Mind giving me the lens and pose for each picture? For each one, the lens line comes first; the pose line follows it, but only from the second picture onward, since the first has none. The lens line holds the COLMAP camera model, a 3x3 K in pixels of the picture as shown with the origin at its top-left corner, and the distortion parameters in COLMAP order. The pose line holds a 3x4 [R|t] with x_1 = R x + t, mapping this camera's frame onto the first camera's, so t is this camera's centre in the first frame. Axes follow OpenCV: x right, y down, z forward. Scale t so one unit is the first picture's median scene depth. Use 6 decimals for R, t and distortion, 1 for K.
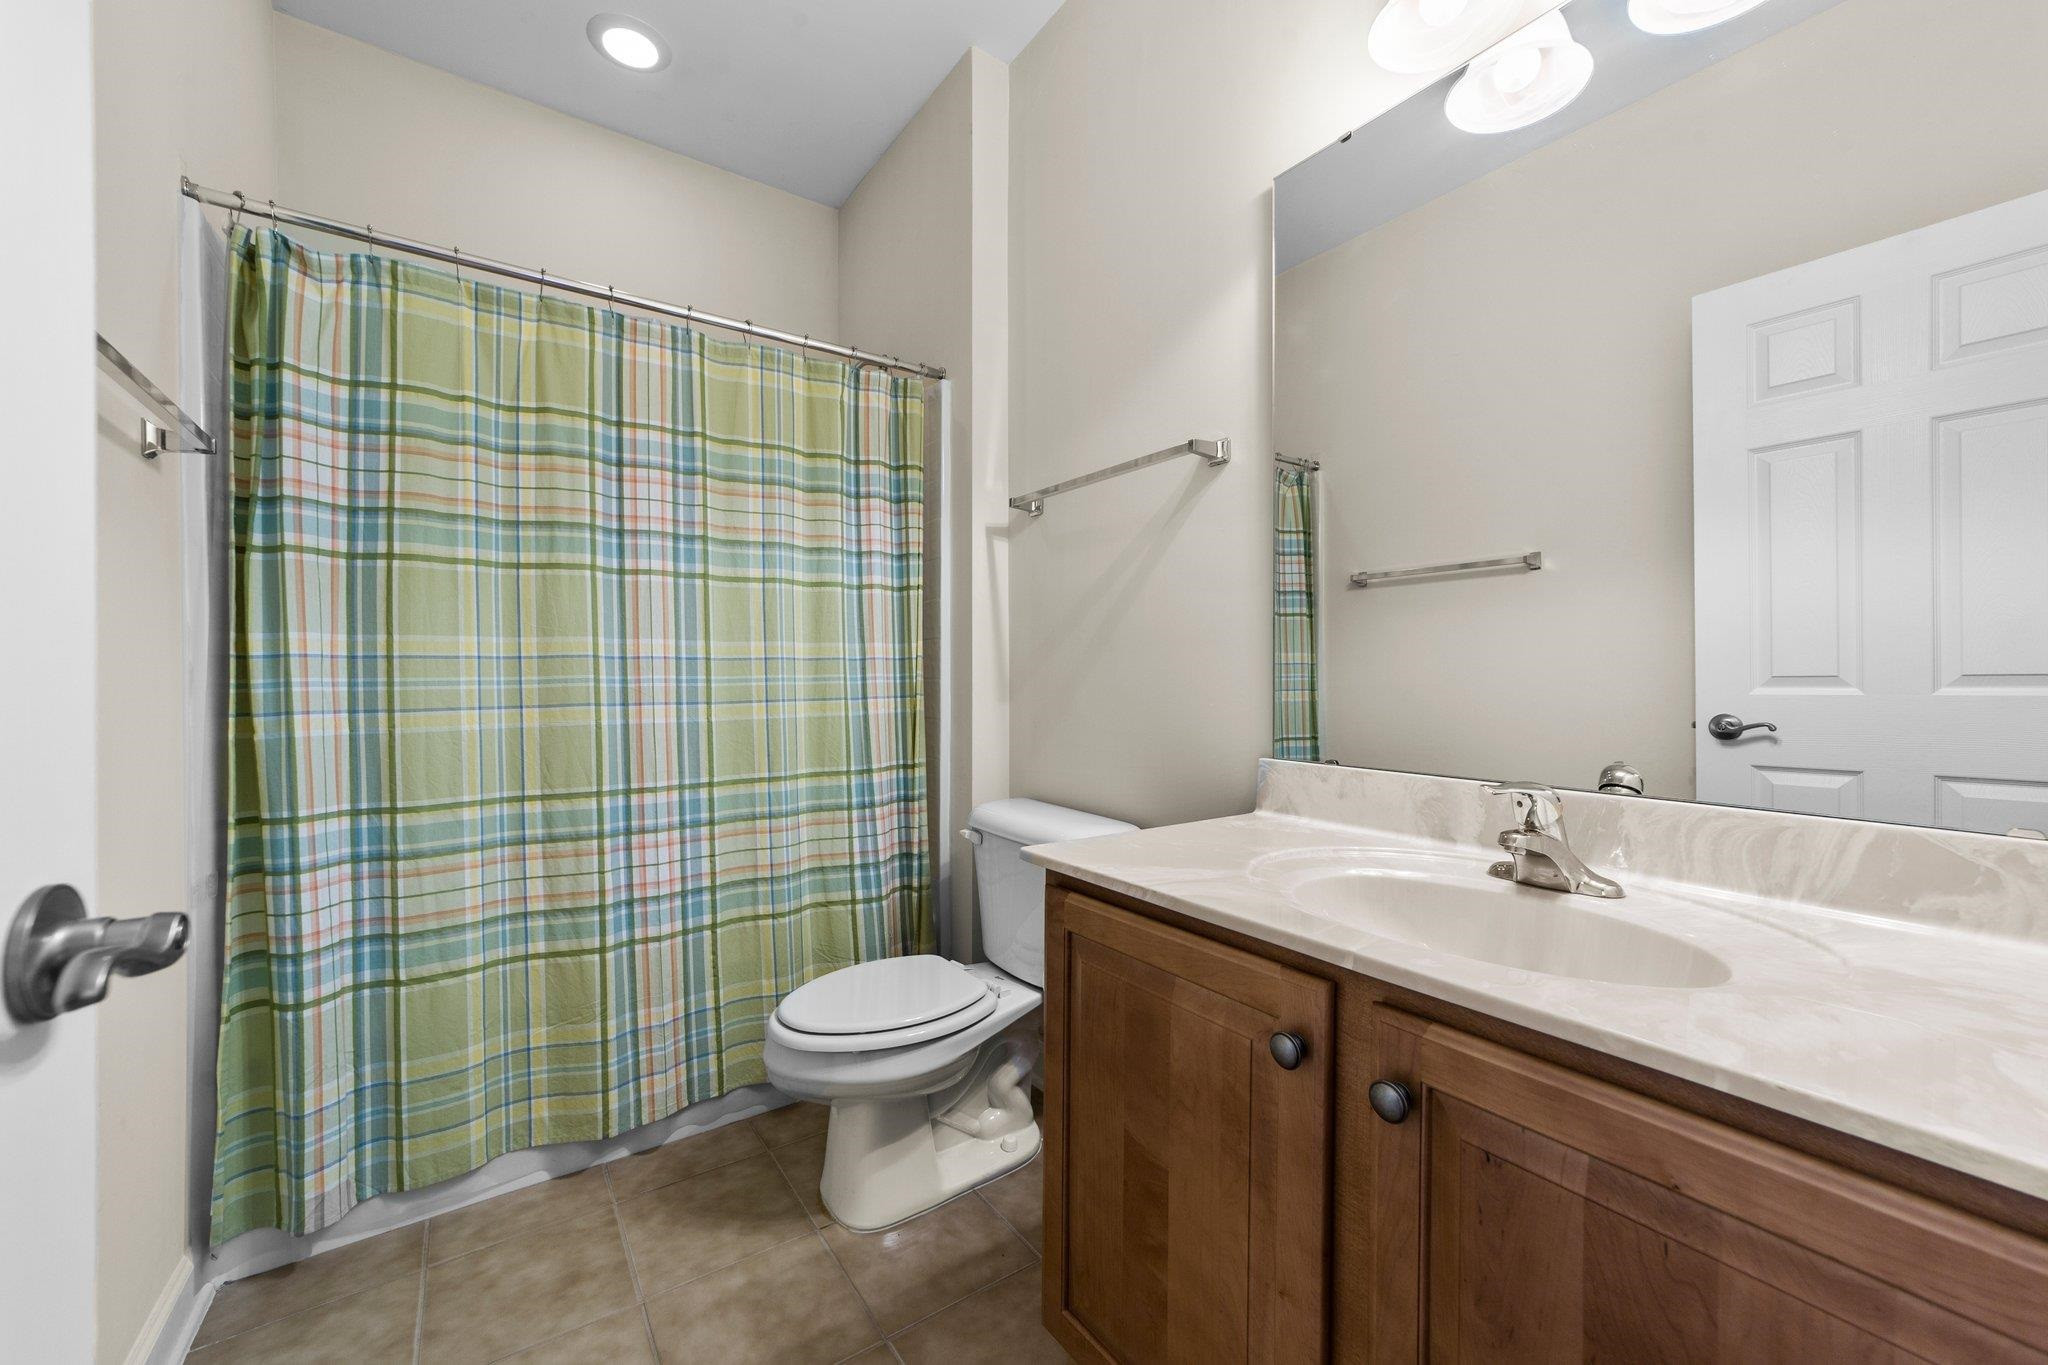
lens RADIAL K [[796.3, 0, 1029.8], [0, 796.3, 685.2], [0, 0, 1]] dist [-0.003659, -0.000026]
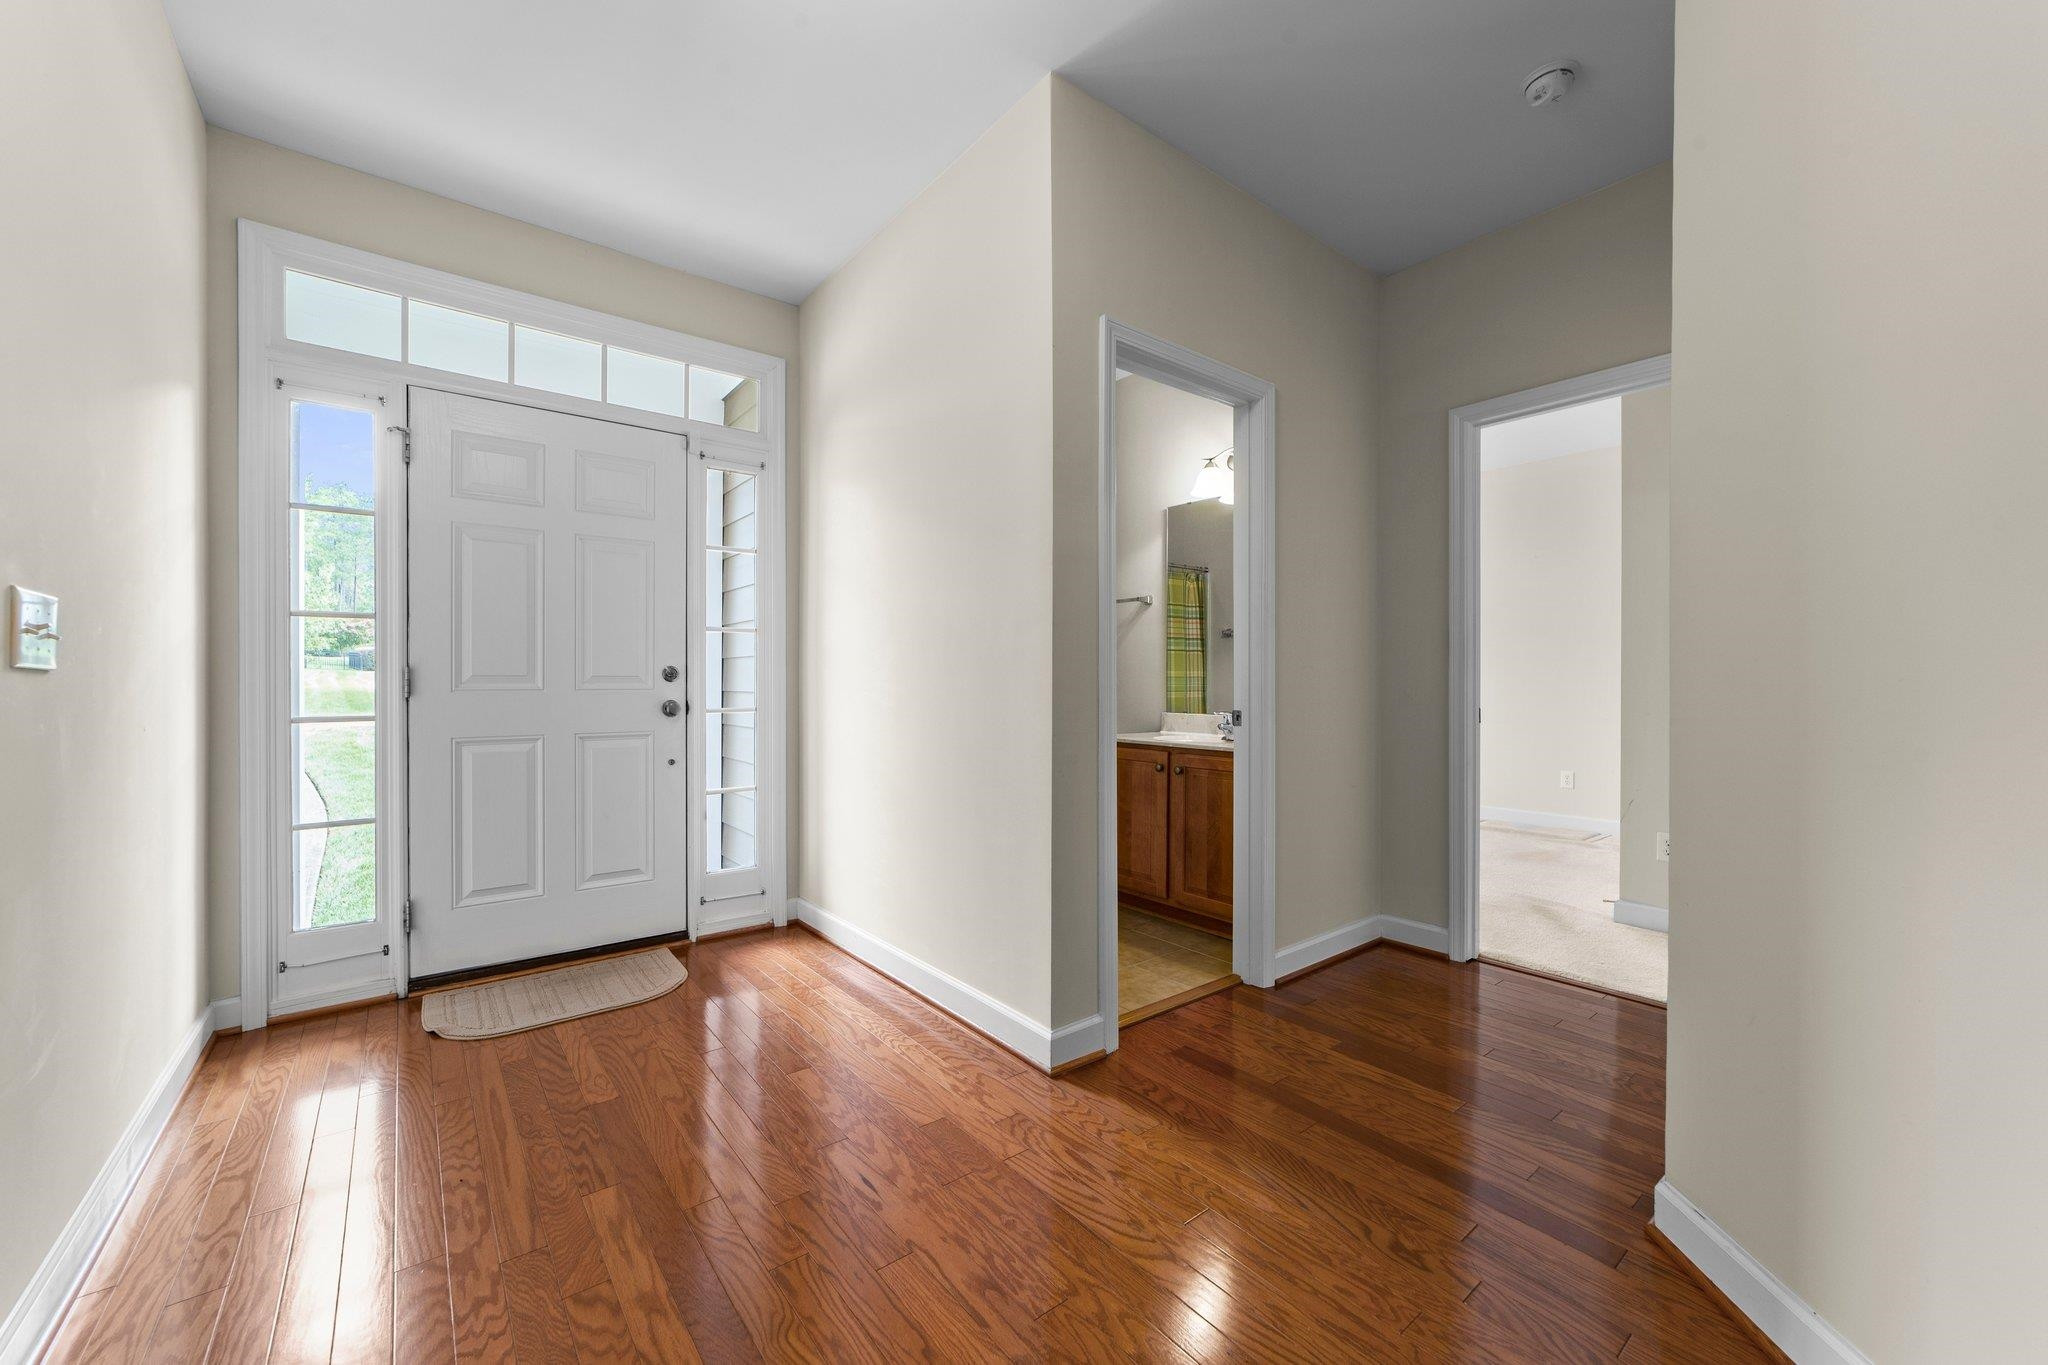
lens RADIAL K [[796.3, 0, 1022.2], [0, 796.3, 683.1], [0, 0, 1]] dist [-0.003659, -0.000026]
pose [[0.998822, -0.000825, 0.048508, -0.322800], [0.001502, 0.999902, -0.013912, 0.024308], [-0.048491, 0.013969, 0.998726, -1.687508]]
